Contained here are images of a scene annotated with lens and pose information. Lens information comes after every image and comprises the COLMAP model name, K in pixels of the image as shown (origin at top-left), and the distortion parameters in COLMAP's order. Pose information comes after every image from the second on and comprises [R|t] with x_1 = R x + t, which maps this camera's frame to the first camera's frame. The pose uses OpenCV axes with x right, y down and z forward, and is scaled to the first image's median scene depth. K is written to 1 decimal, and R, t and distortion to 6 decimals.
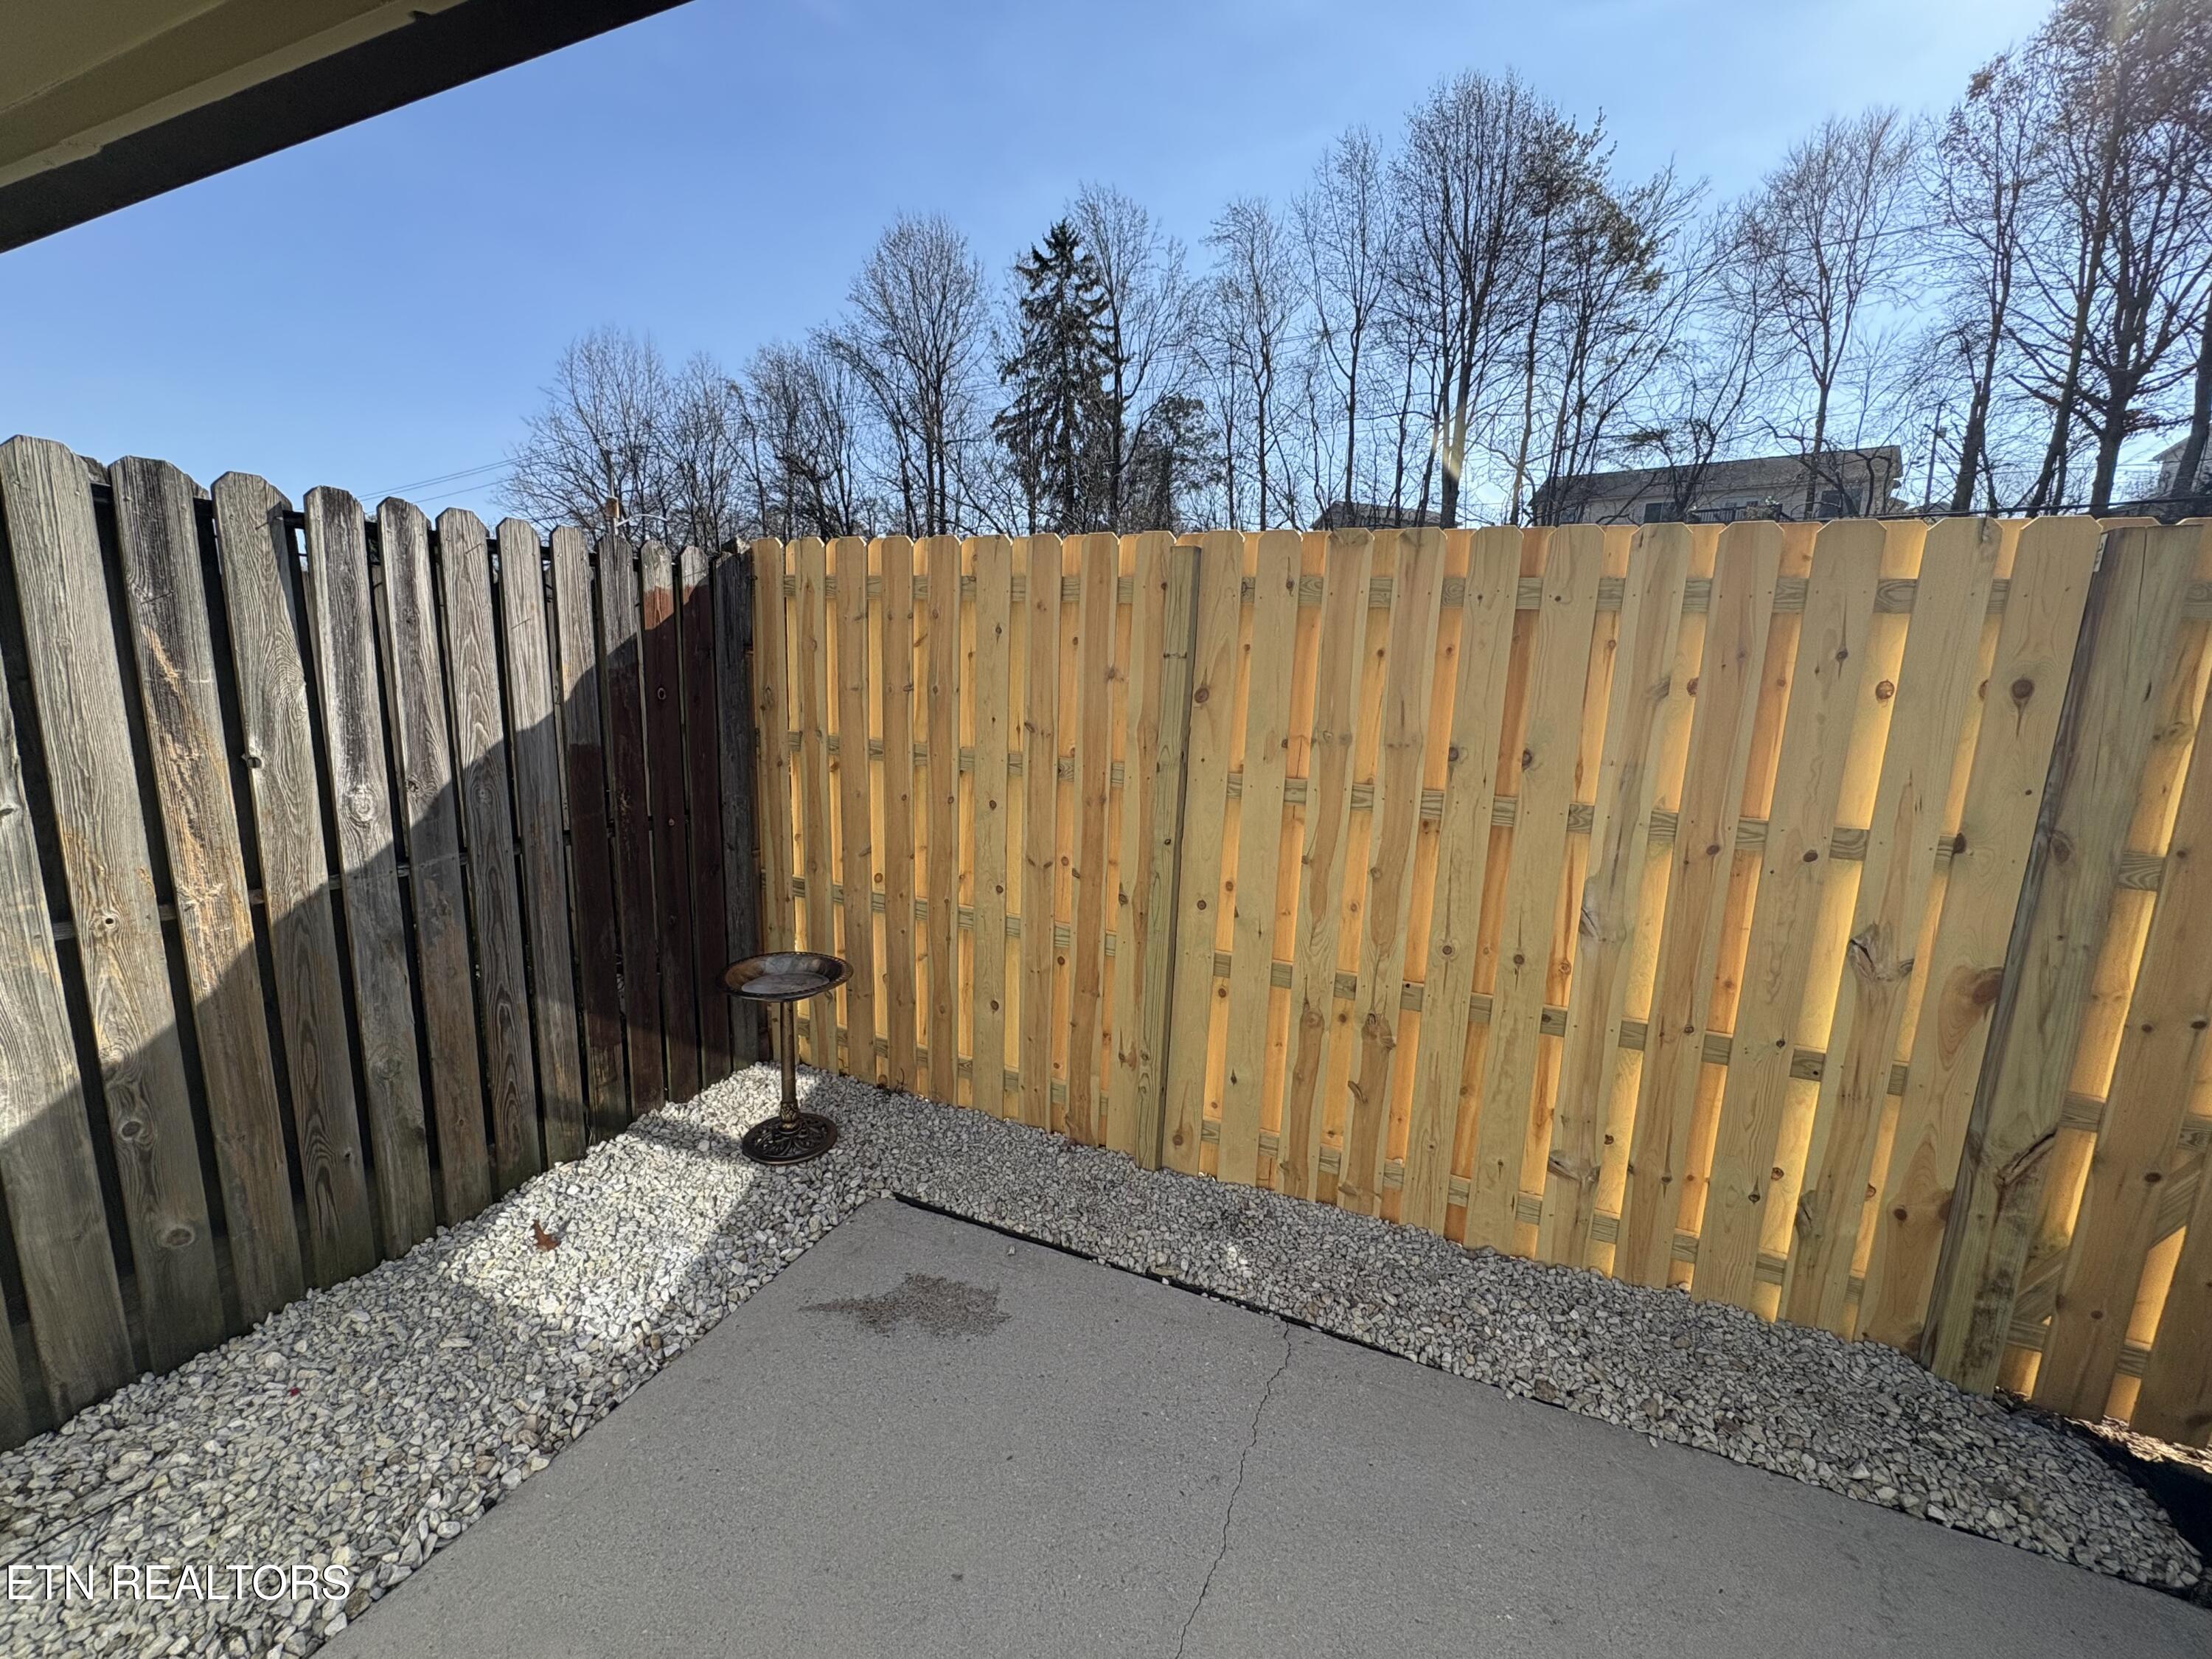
lens RADIAL K [[880.0, 0, 1101.4], [0, 880.0, 829.9], [0, 0, 1]] dist [-0.000762, 0.000136]
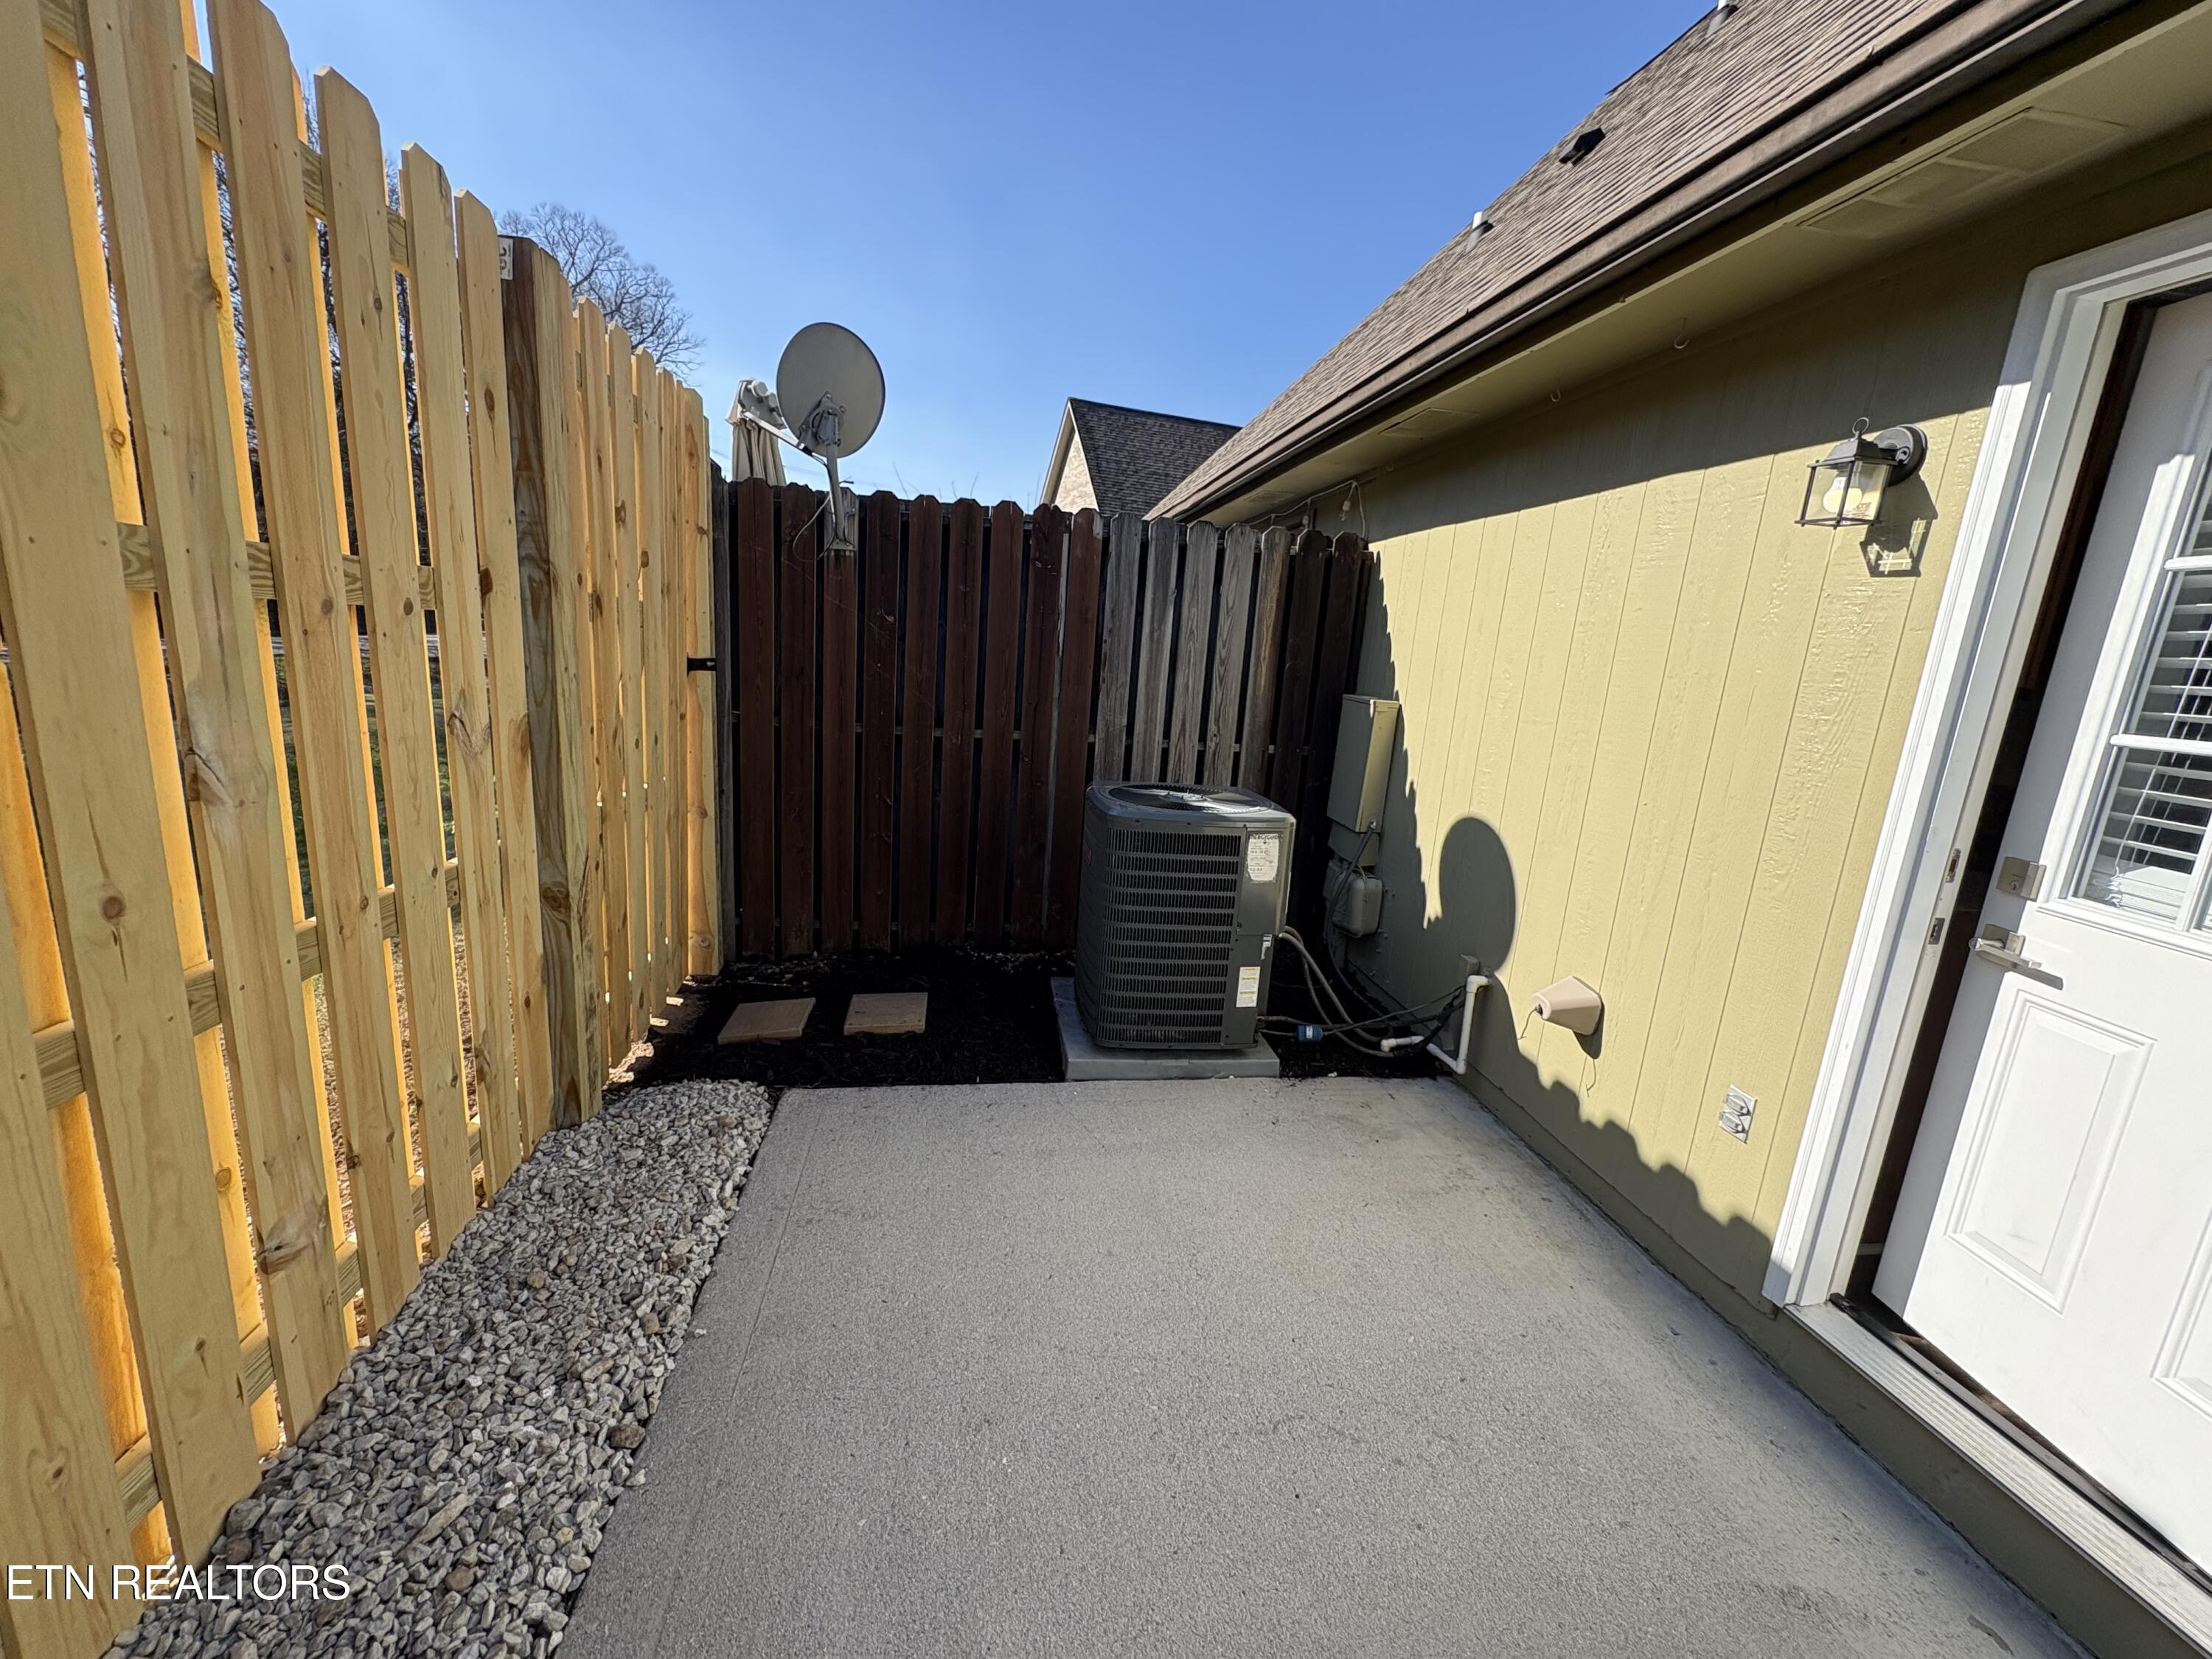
lens RADIAL K [[880.0, 0, 1107.9], [0, 880.0, 826.3], [0, 0, 1]] dist [-0.000762, 0.000136]
pose [[-0.523579, -0.237943, 0.818076, -0.104413], [0.064339, 0.946424, 0.316452, 0.007375], [-0.849544, 0.218322, -0.480219, 0.746825]]
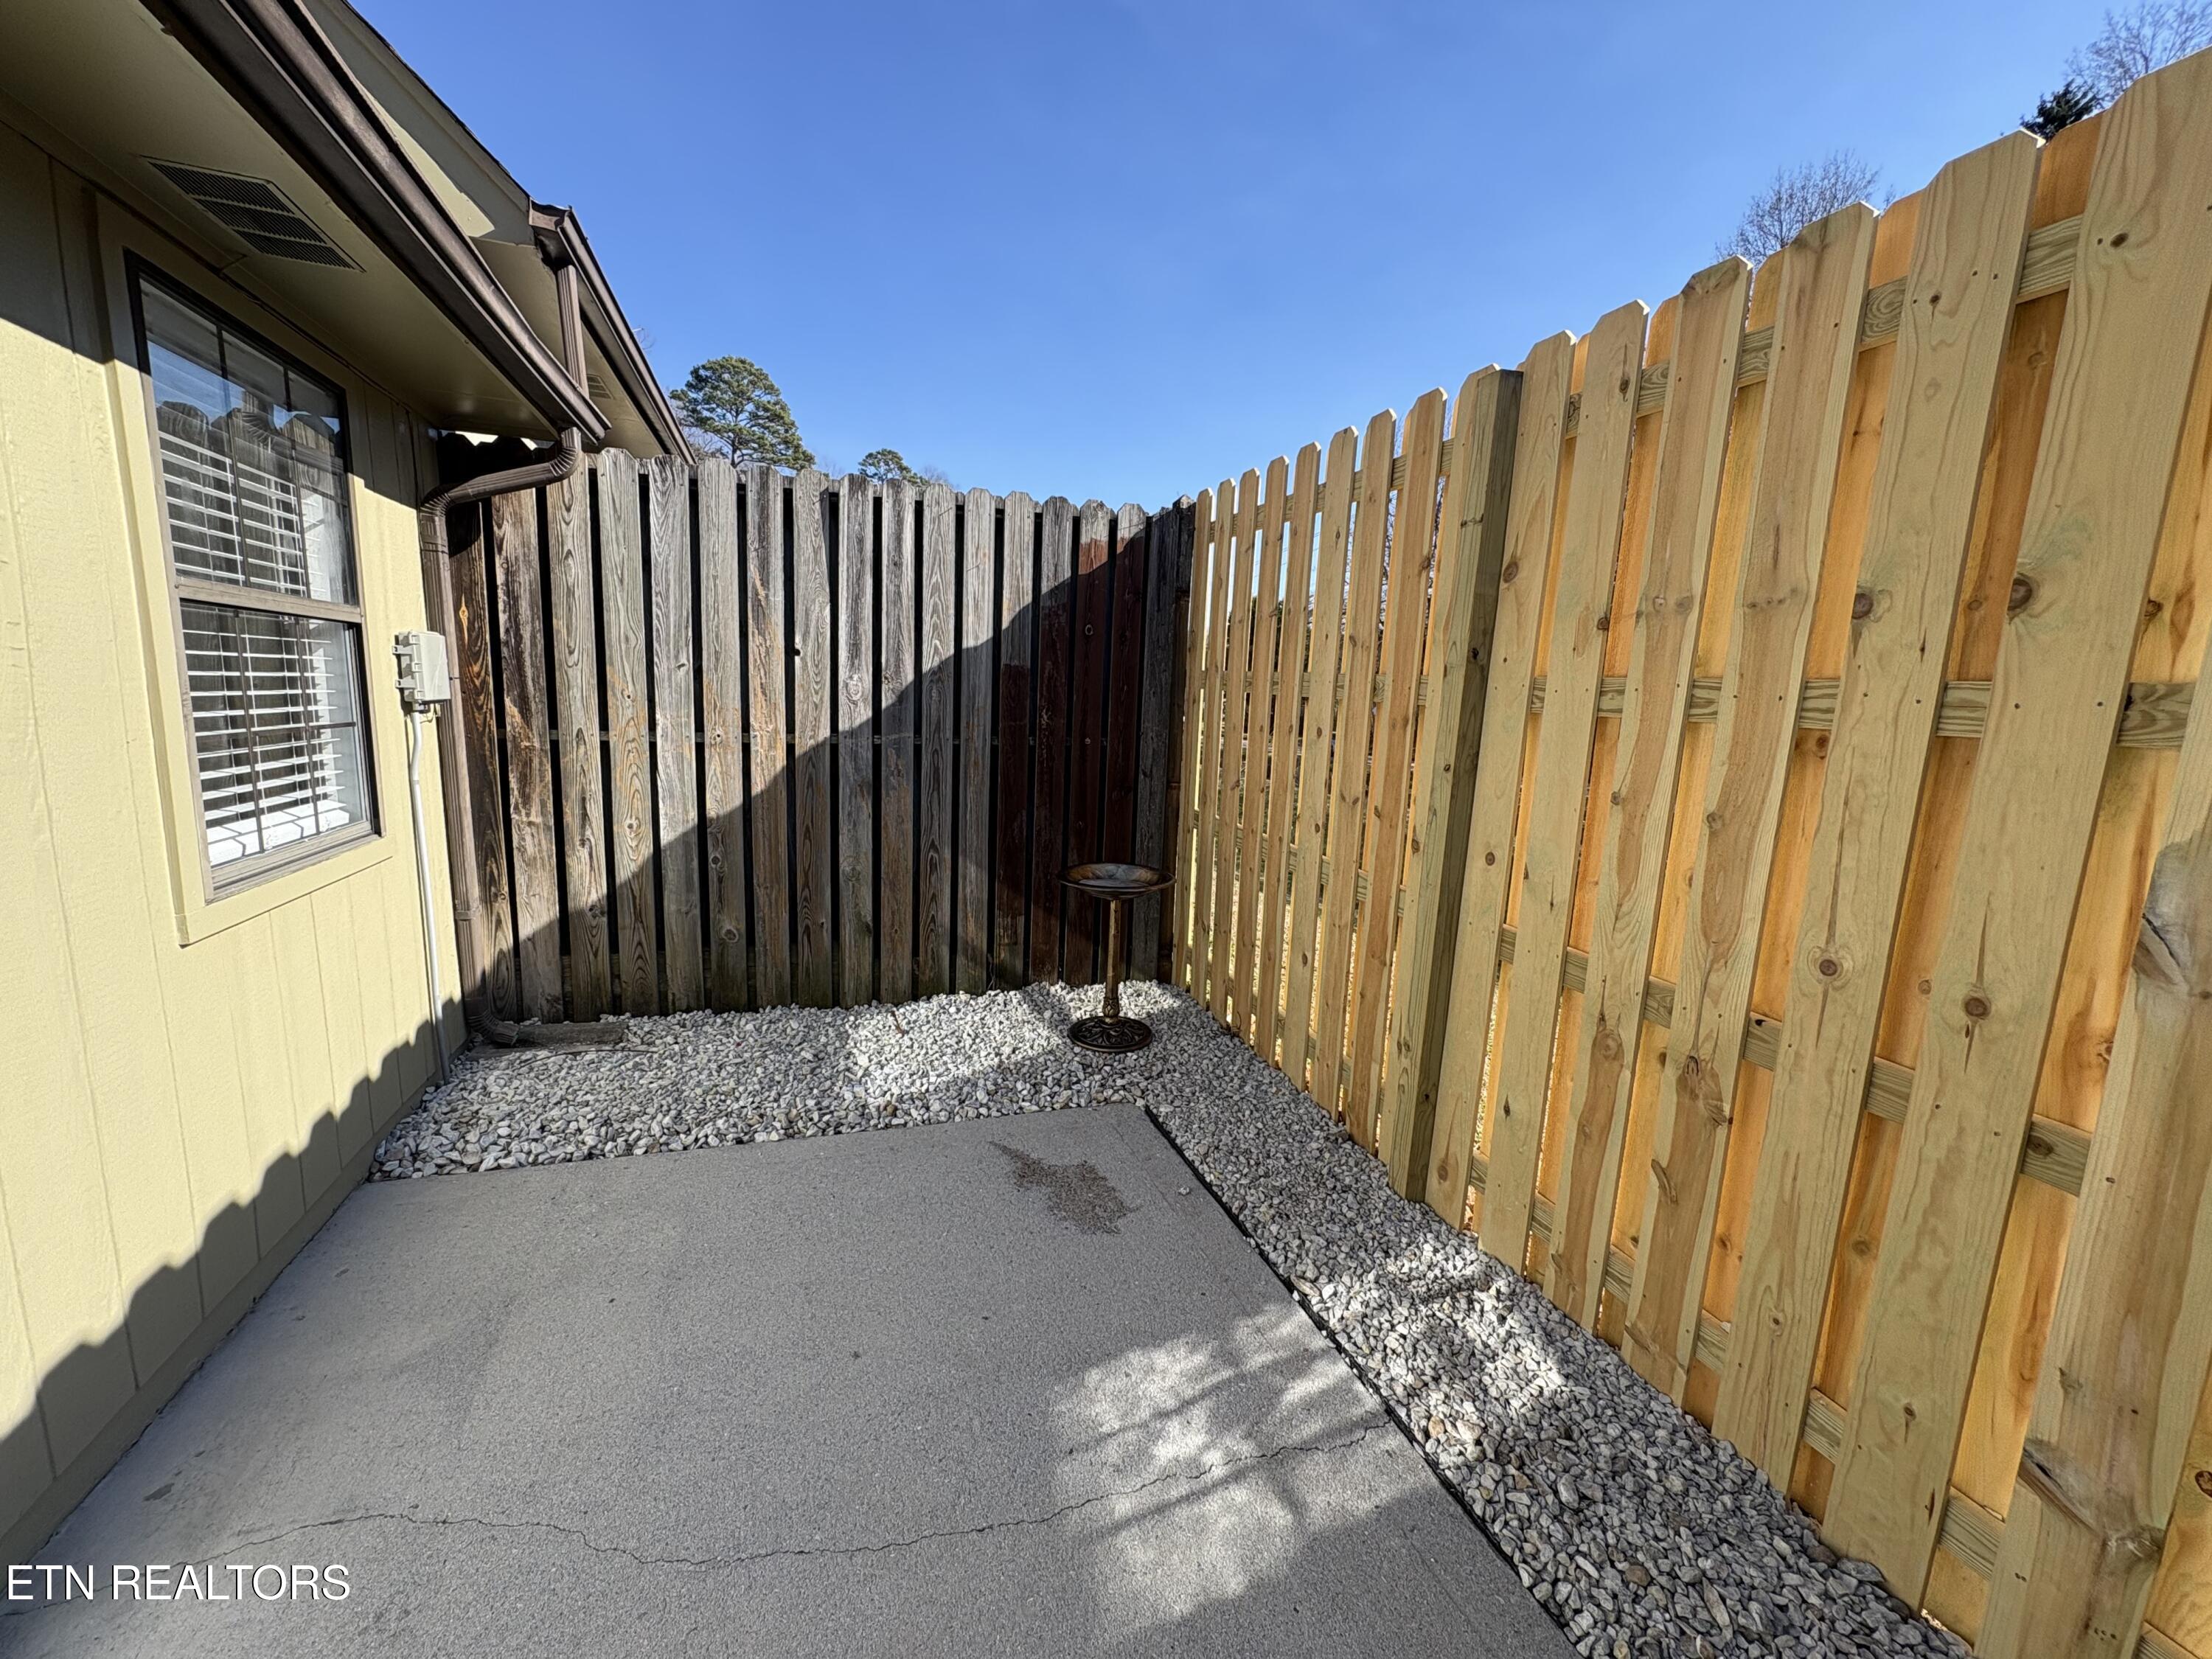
lens RADIAL K [[880.0, 0, 1094.6], [0, 880.0, 825.8], [0, 0, 1]] dist [-0.000762, 0.000136]
pose [[0.665941, 0.106913, -0.738304, 0.471298], [-0.148050, 0.988933, 0.009668, 0.108421], [0.731166, 0.102867, 0.674399, 0.276655]]
